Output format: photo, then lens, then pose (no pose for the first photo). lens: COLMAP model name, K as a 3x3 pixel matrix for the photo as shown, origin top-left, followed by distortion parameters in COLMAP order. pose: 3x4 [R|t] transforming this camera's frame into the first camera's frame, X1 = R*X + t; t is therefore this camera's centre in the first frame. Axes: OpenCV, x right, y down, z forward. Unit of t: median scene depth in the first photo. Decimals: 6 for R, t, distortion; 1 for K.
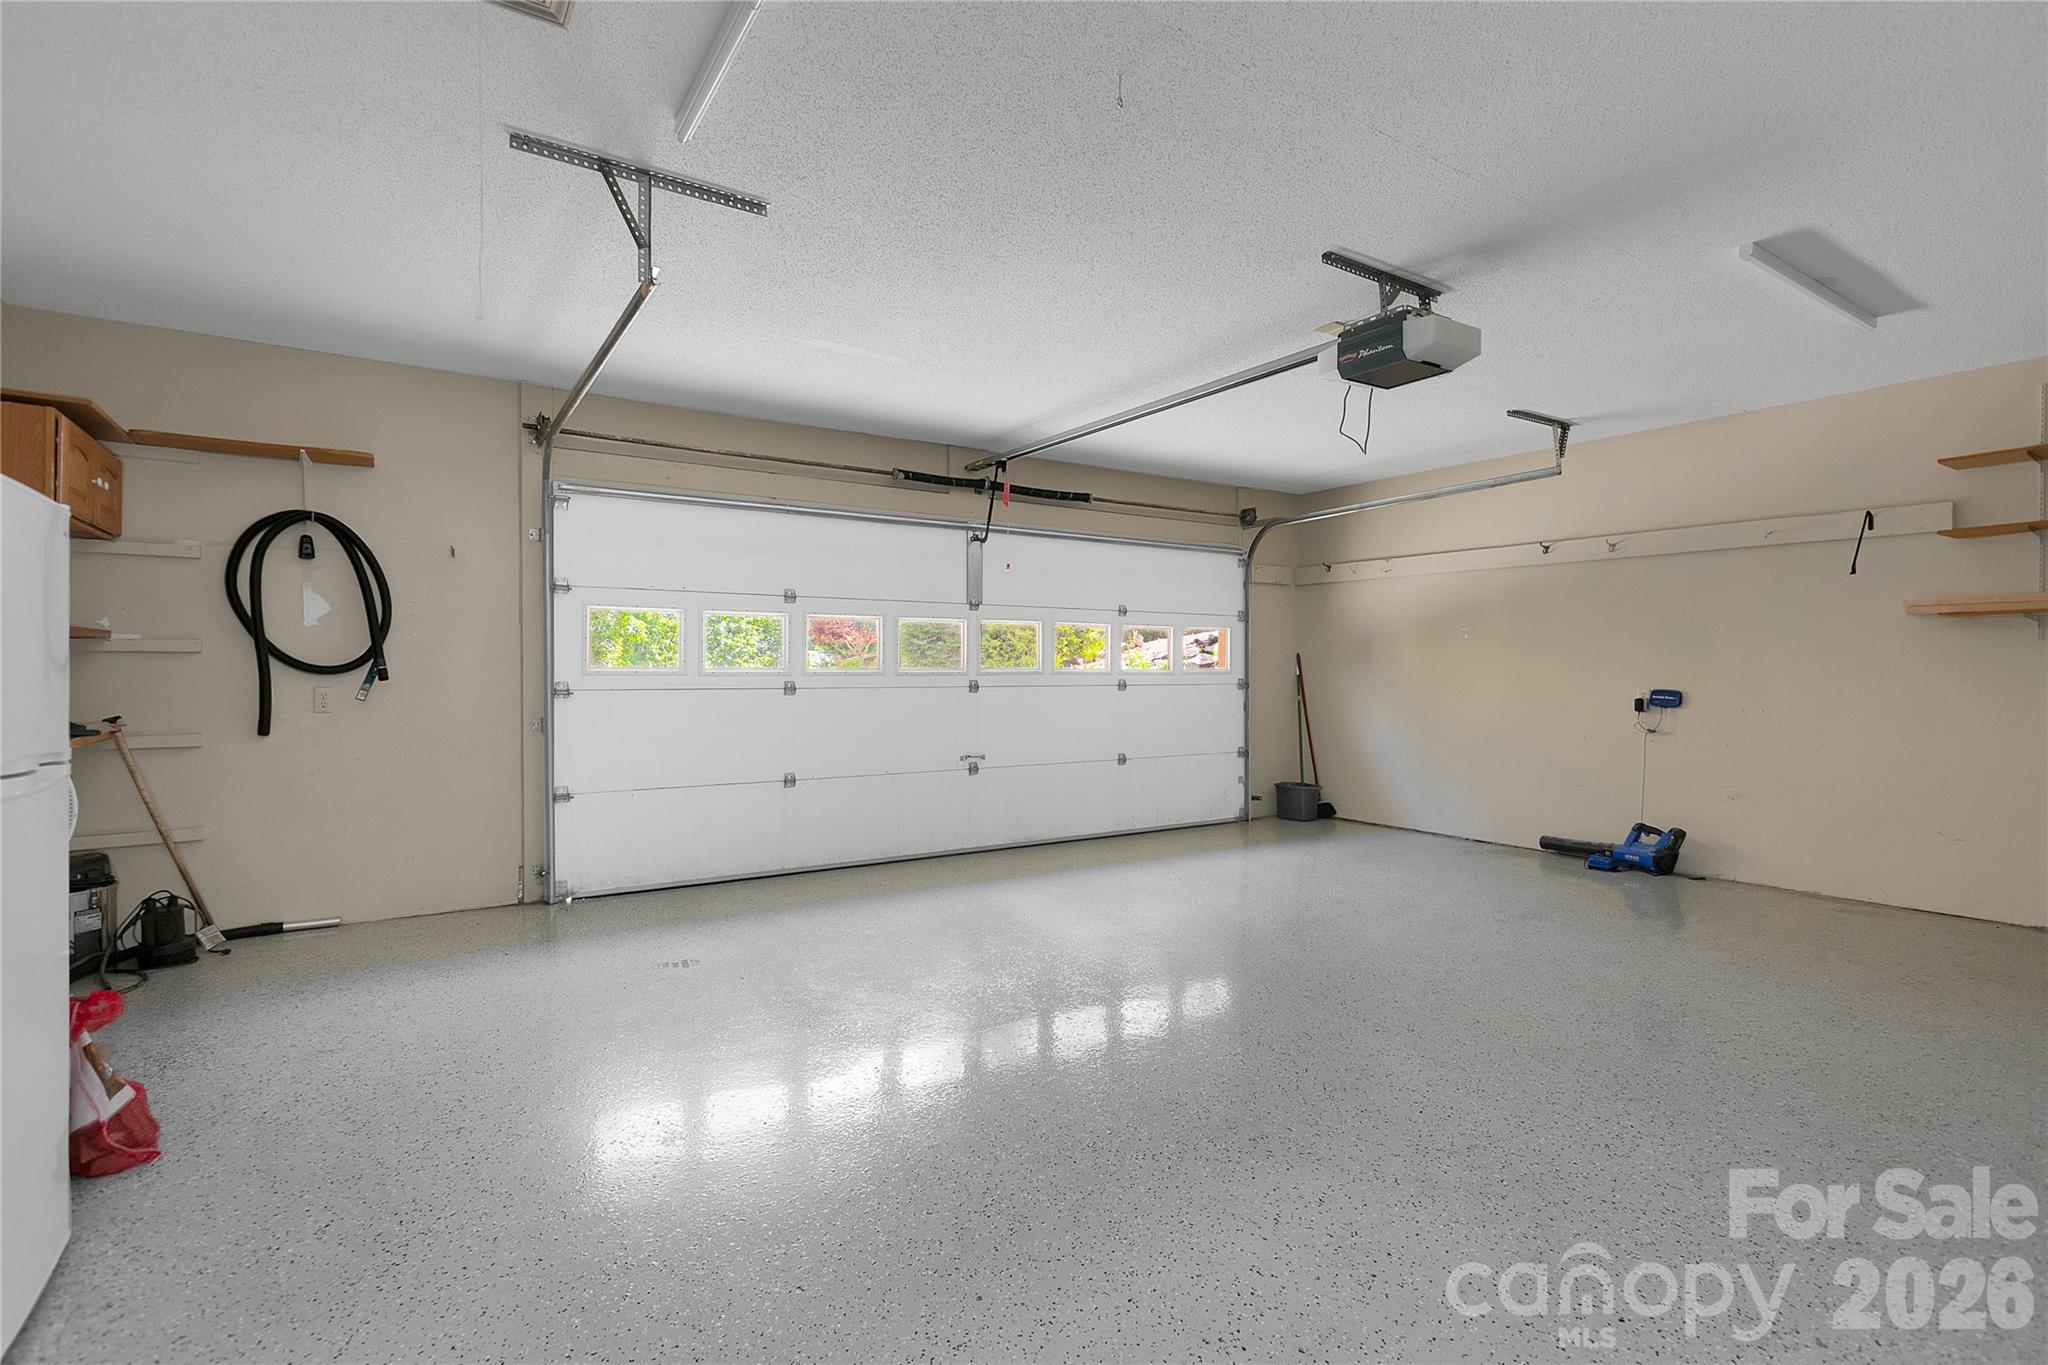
lens RADIAL K [[939.9, 0, 1024.5], [0, 939.9, 673.9], [0, 0, 1]] dist [-0.003079, -0.000268]
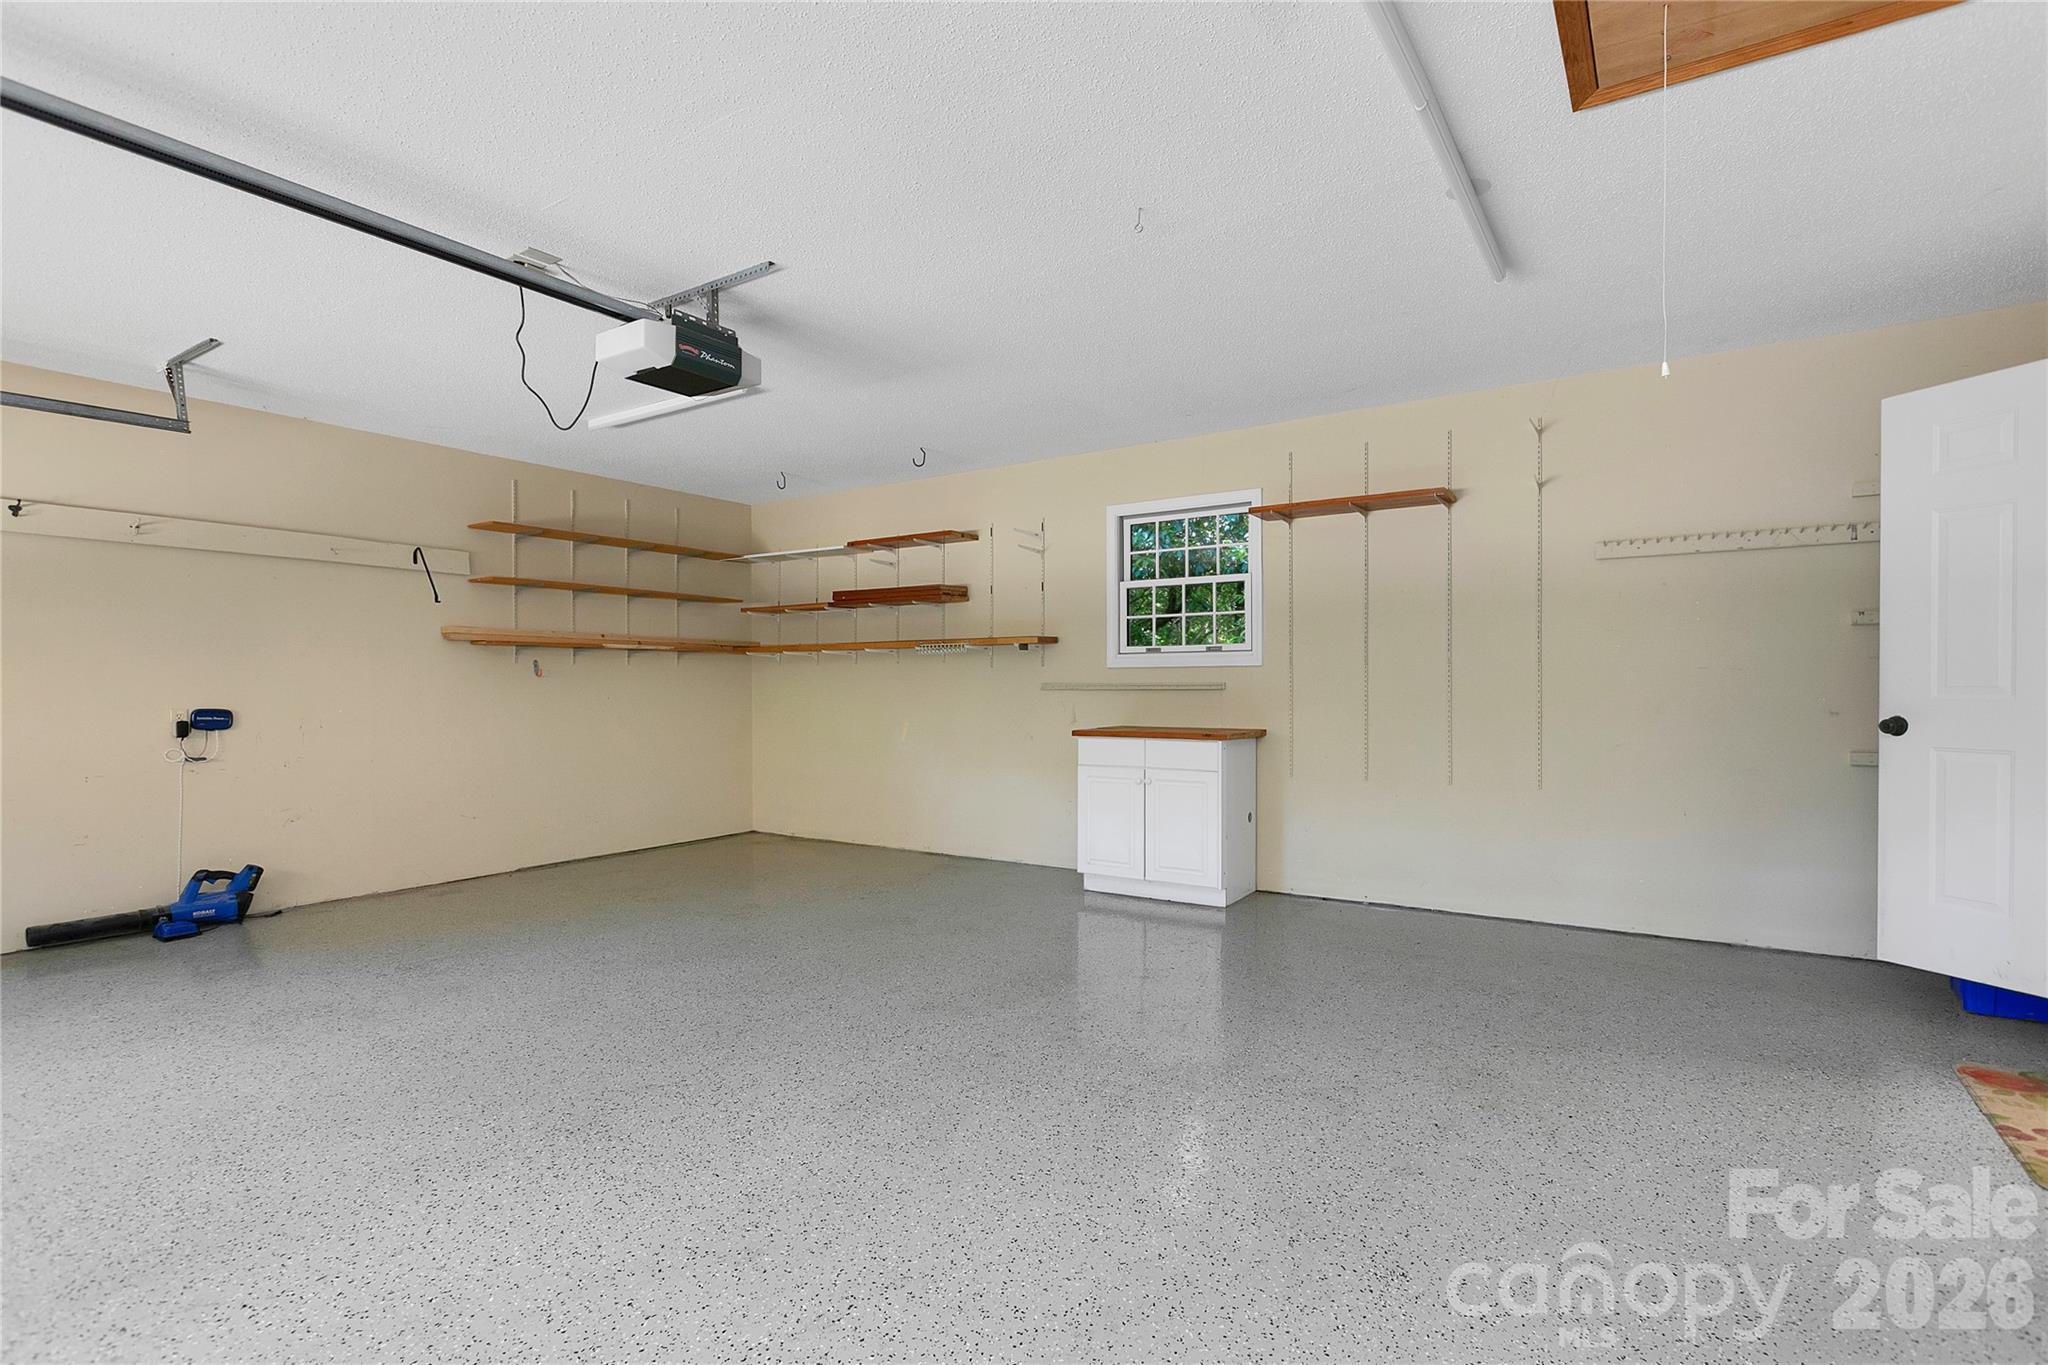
lens RADIAL K [[939.9, 0, 1028.0], [0, 939.9, 682.6], [0, 0, 1]] dist [-0.003079, -0.000268]
pose [[-0.357905, 0.004561, 0.933747, -0.381194], [0.010781, 0.999942, -0.000751, 0.001300], [-0.933696, 0.009798, -0.357933, 0.612527]]
